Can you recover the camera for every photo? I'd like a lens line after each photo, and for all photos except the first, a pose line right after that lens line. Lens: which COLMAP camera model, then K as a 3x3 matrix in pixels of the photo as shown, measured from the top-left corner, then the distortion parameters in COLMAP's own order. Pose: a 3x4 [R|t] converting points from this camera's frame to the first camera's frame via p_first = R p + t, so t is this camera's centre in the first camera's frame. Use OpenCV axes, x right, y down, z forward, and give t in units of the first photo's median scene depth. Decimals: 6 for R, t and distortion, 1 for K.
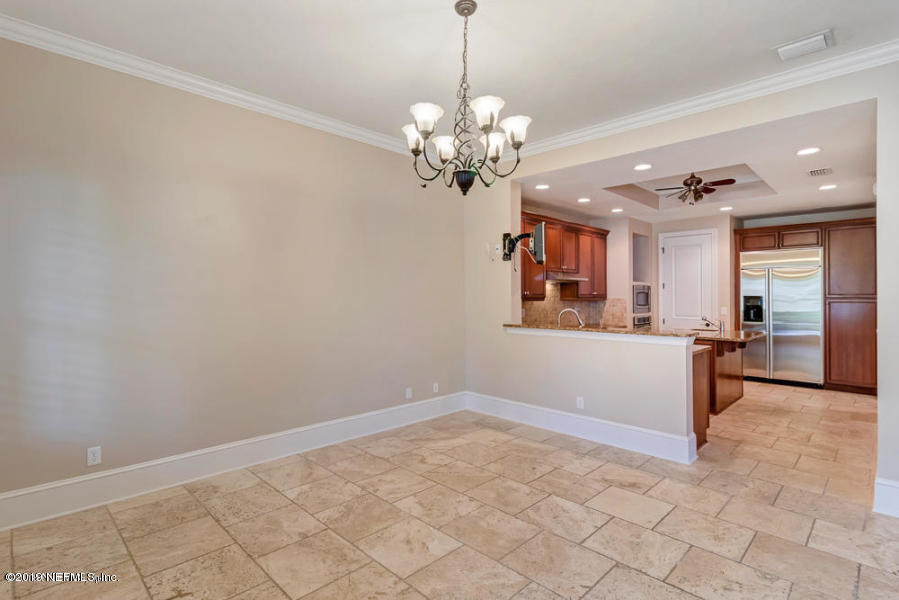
lens RADIAL K [[441.4, 0, 447.8], [0, 441.4, 296.4], [0, 0, 1]] dist [-0.000349, -0.000203]
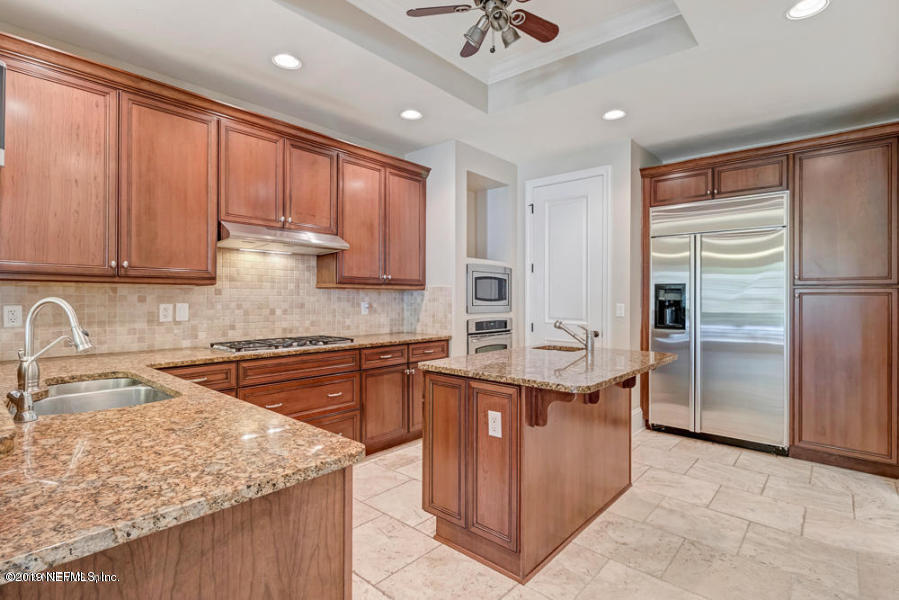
lens RADIAL K [[442.7, 0, 449.5], [0, 442.7, 300.0], [0, 0, 1]] dist [-0.000530, 0.000614]
pose [[0.998330, 0.006407, 0.057417, 0.375461], [-0.006647, 0.999970, 0.003981, 0.019251], [-0.057390, -0.004356, 0.998342, 0.448072]]
